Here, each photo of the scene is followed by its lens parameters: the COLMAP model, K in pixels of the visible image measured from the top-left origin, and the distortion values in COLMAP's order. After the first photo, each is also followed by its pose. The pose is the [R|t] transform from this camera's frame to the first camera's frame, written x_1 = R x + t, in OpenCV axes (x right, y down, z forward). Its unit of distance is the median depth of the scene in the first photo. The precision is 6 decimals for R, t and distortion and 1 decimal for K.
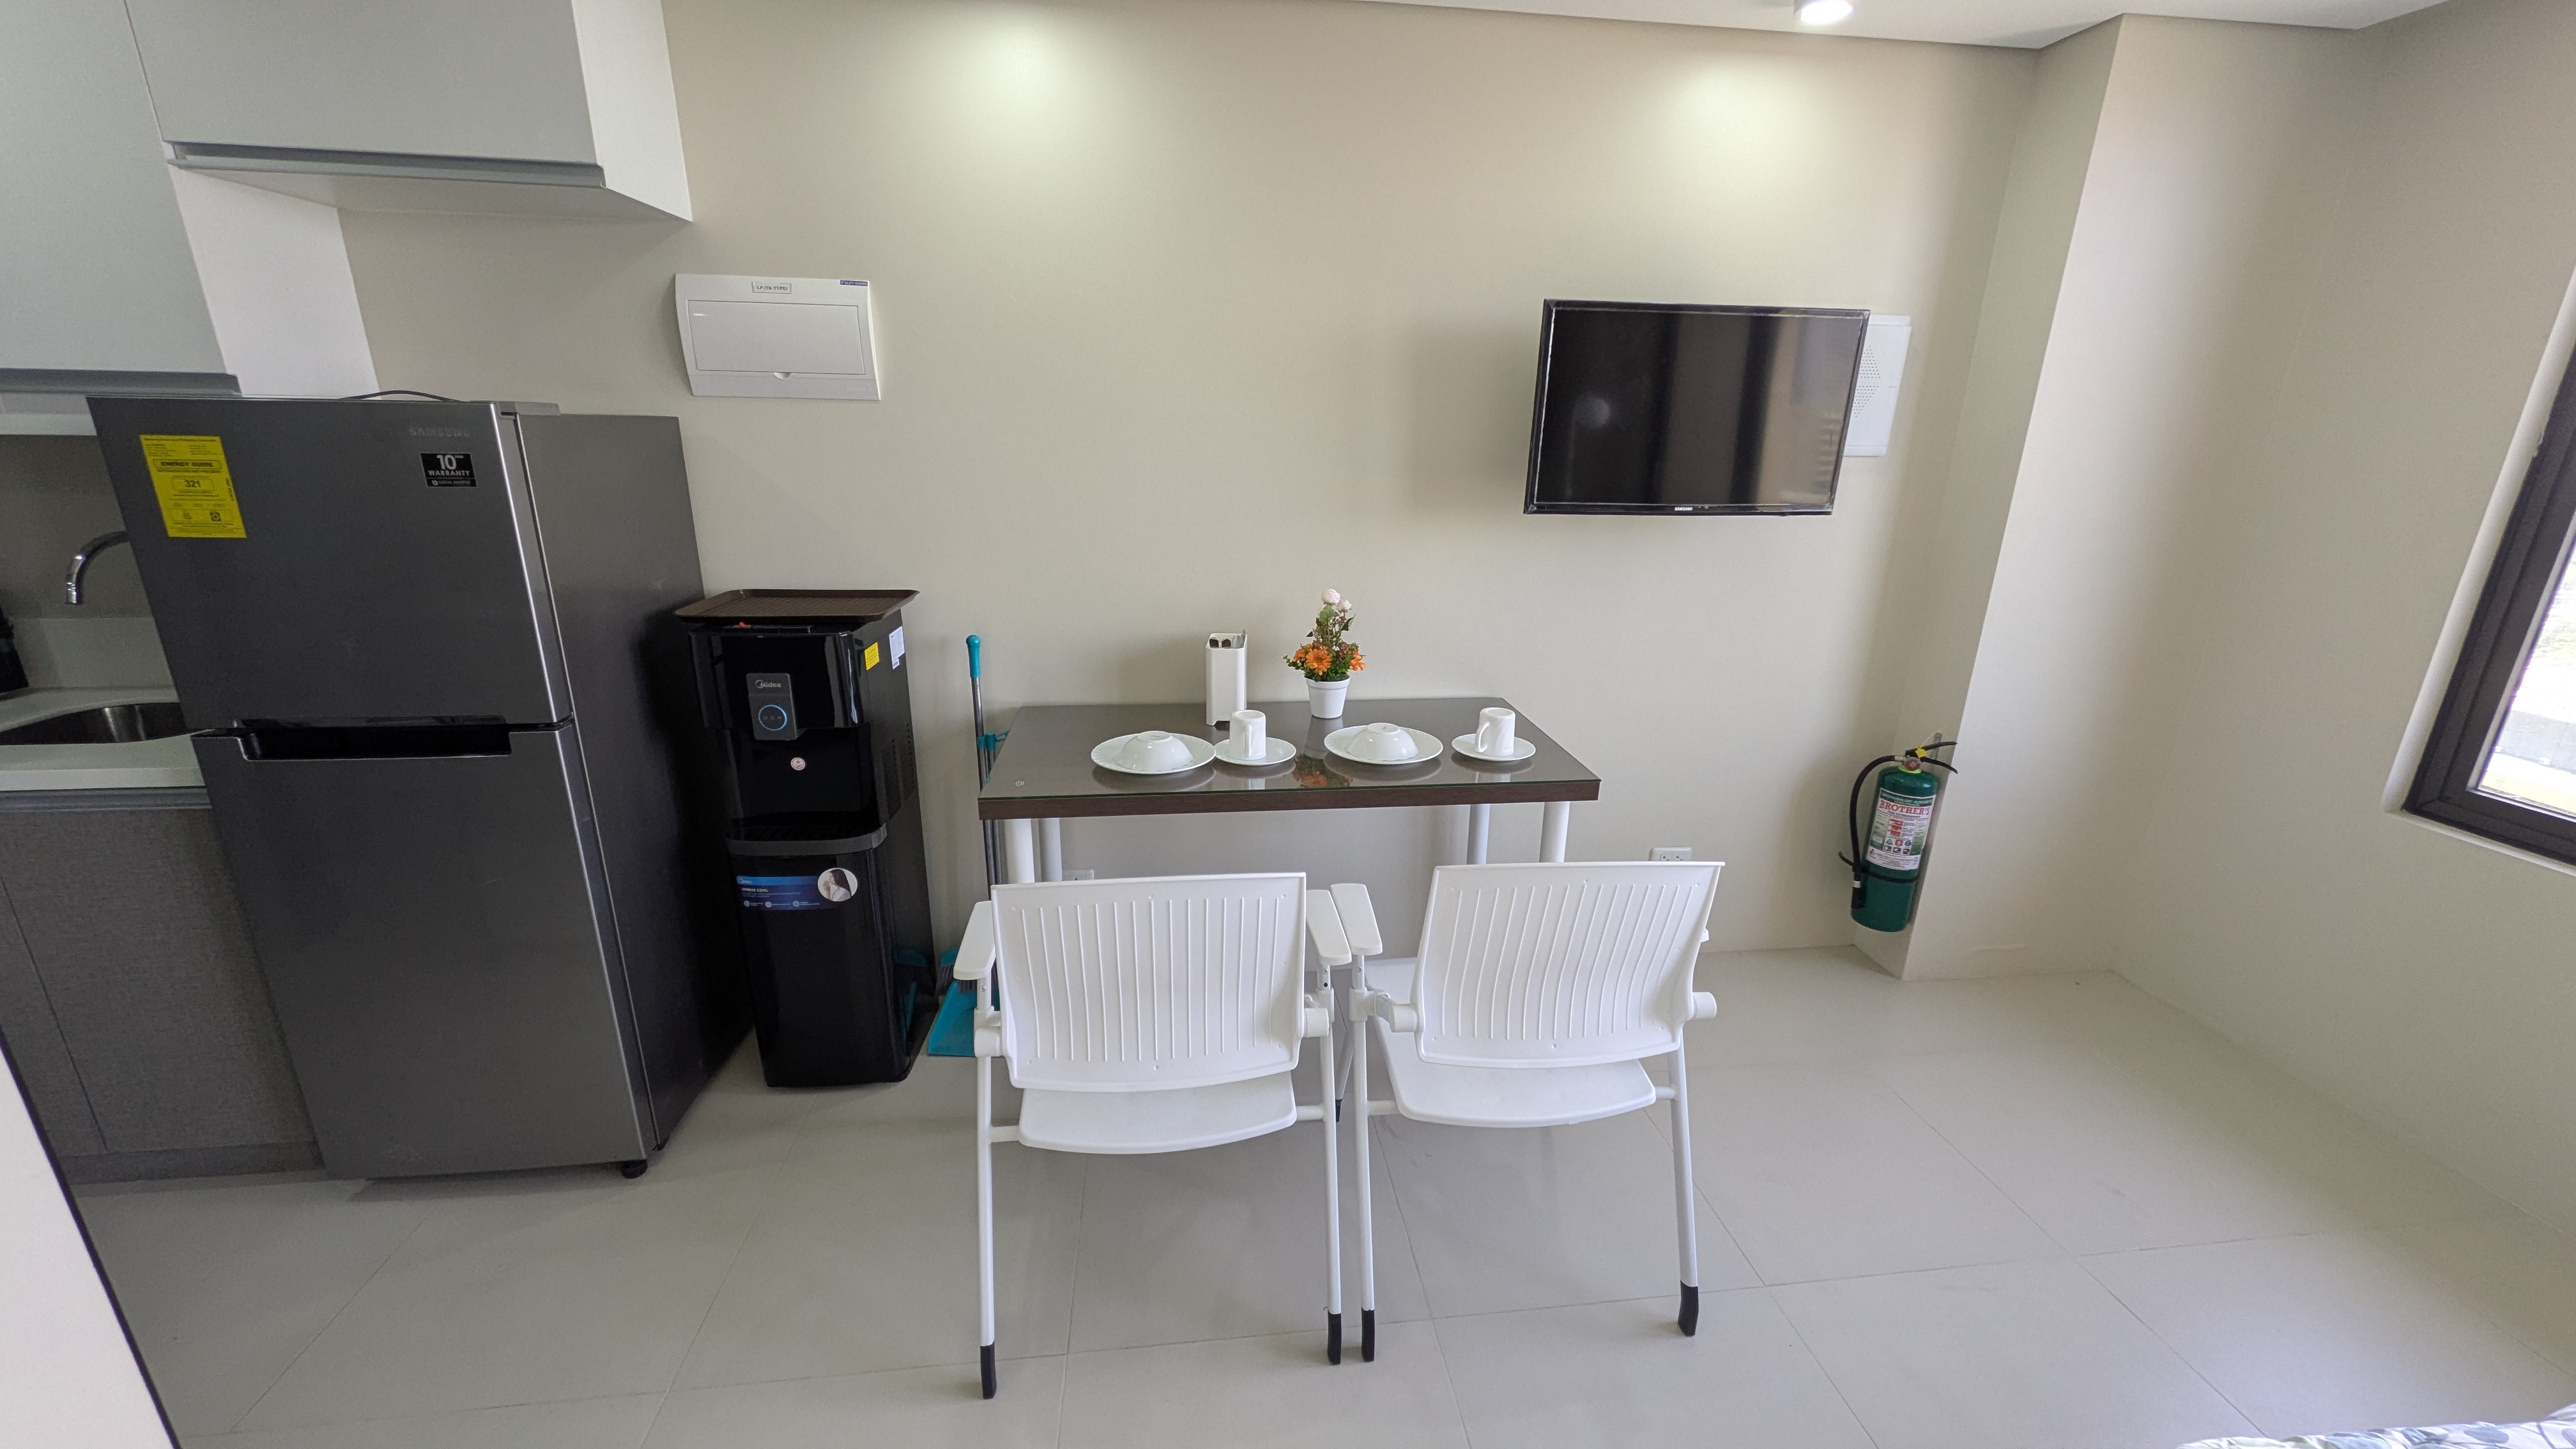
lens RADIAL K [[1000.8, 0, 1292.7], [0, 1000.8, 732.6], [0, 0, 1]] dist [-0.002940, -0.000060]
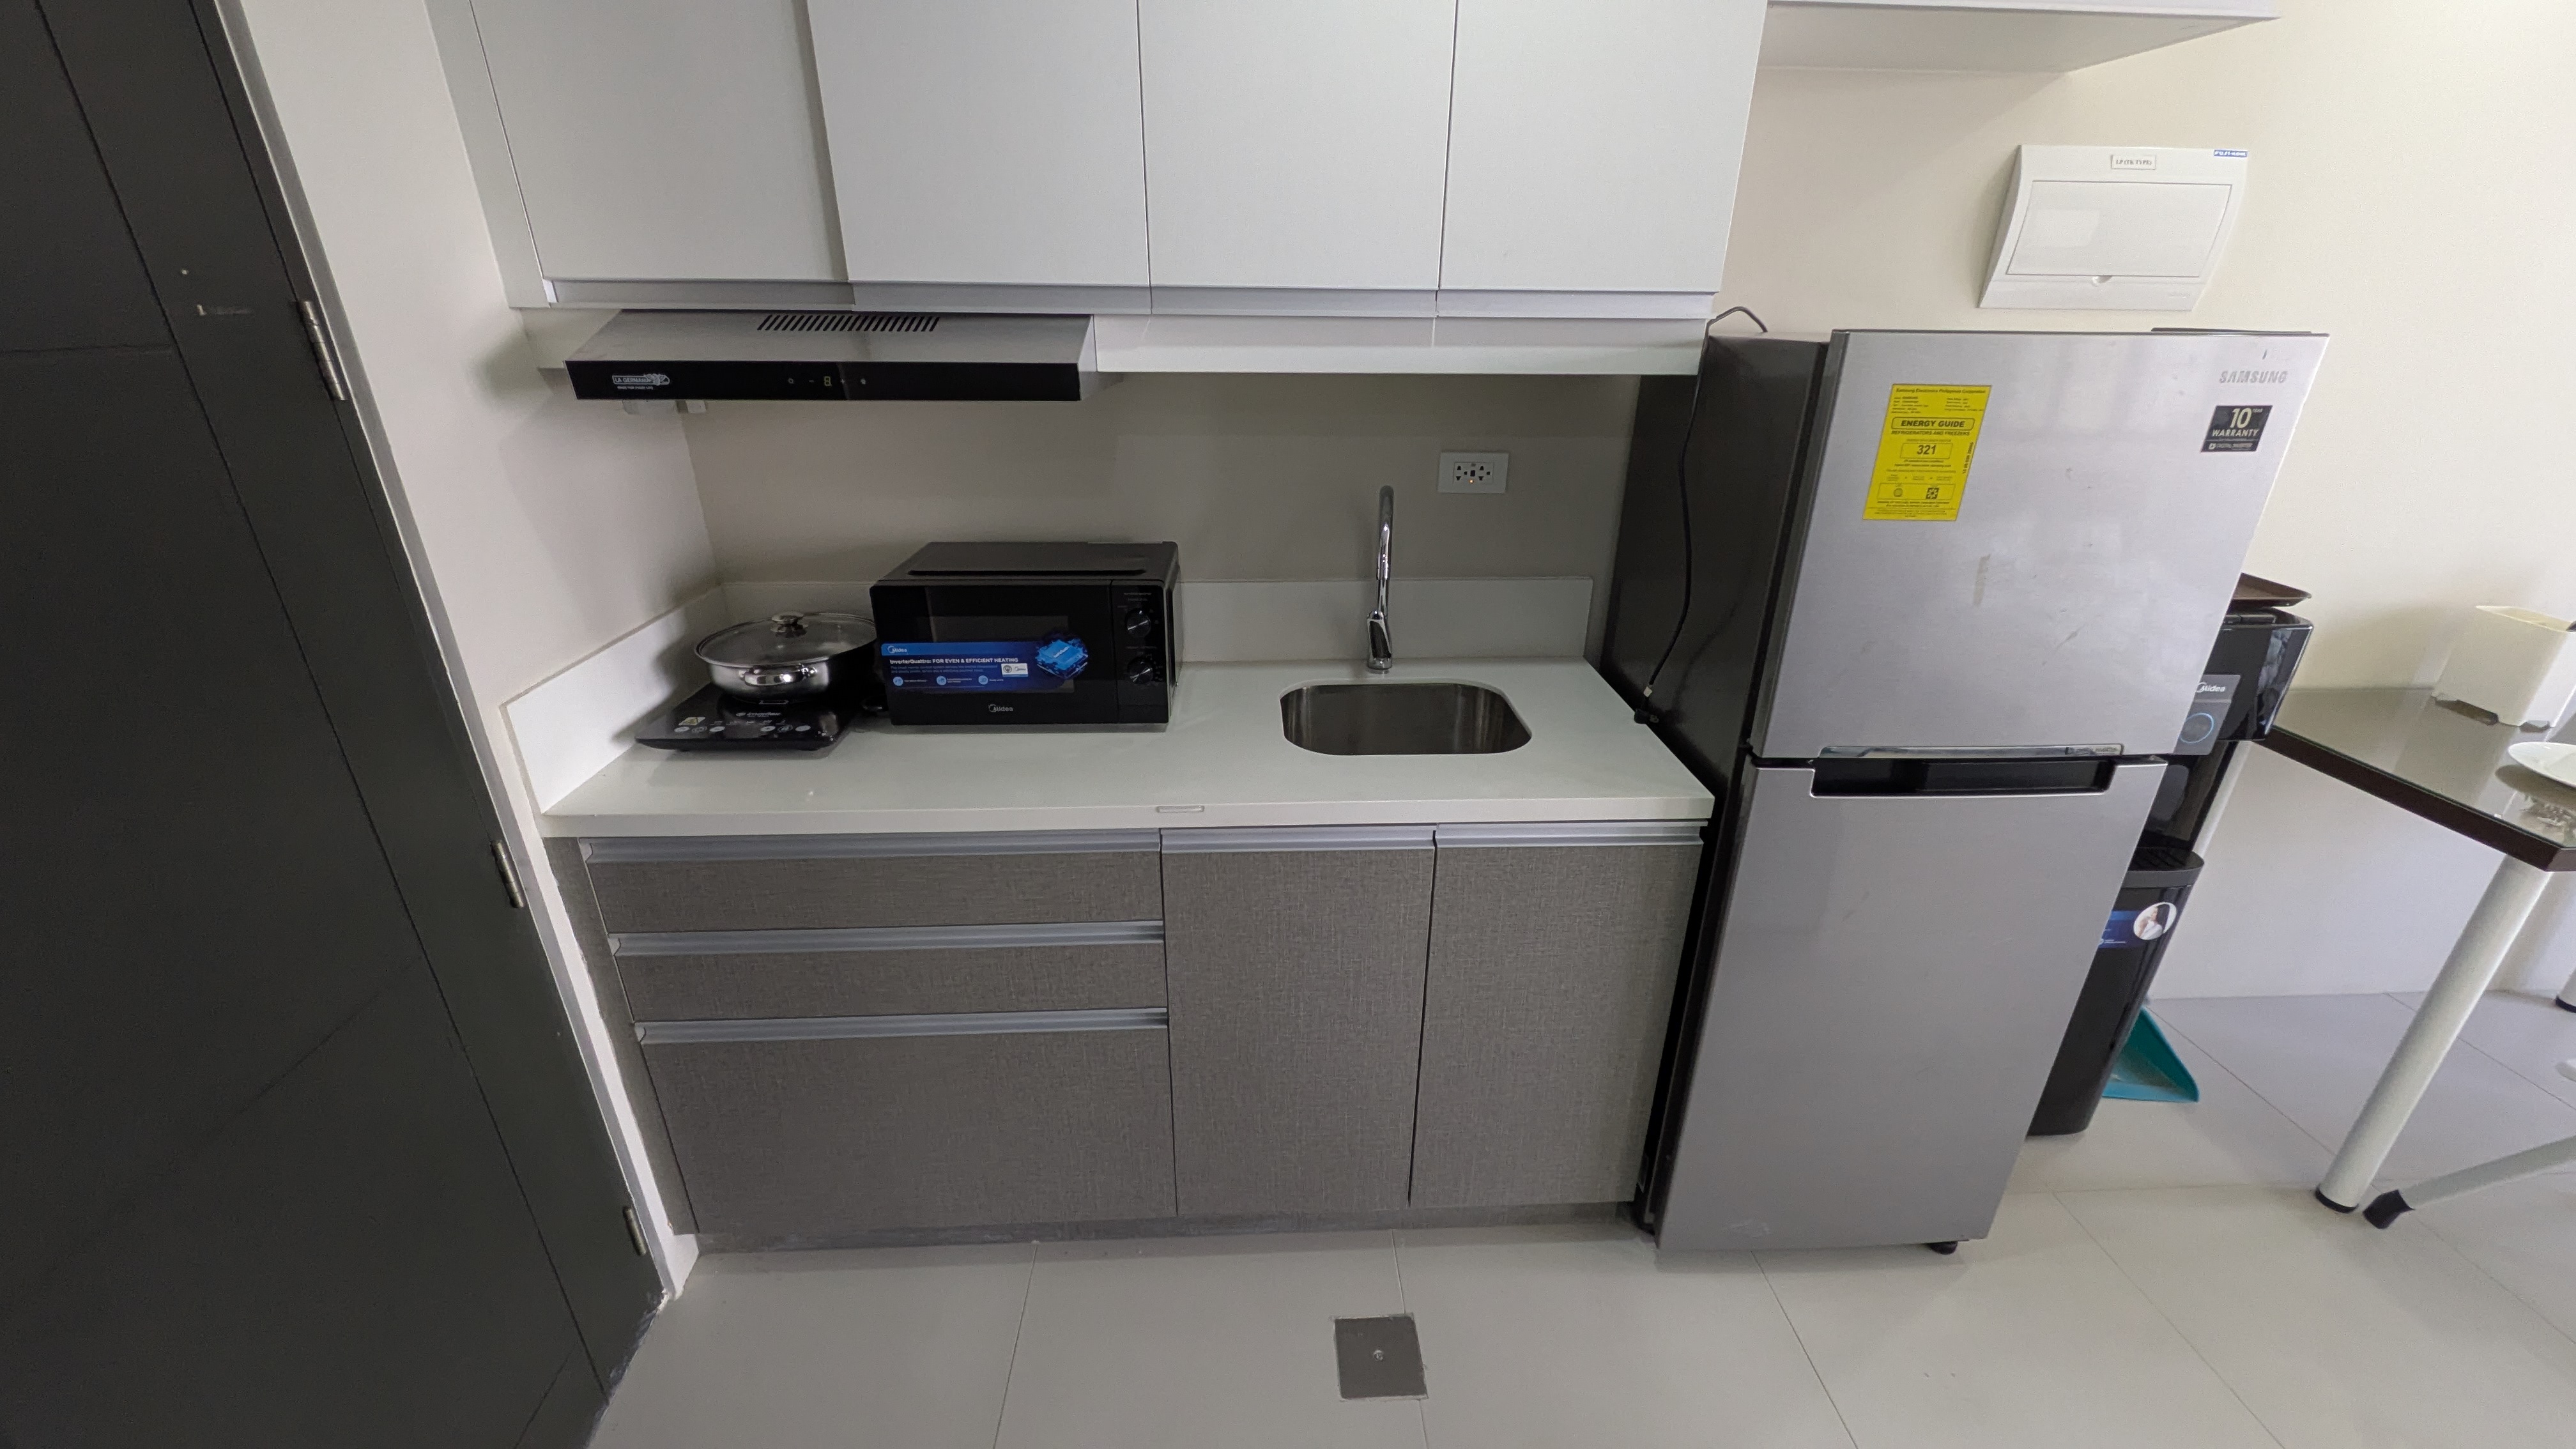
lens RADIAL K [[1012.0, 0, 1288.0], [0, 1012.0, 724.5], [0, 0, 1]] dist [0.000033, 0.000020]
pose [[0.996735, 0.021124, -0.077935, -1.165345], [-0.013424, 0.995093, 0.098028, -0.085423], [0.079624, -0.096662, 0.992127, 0.139473]]
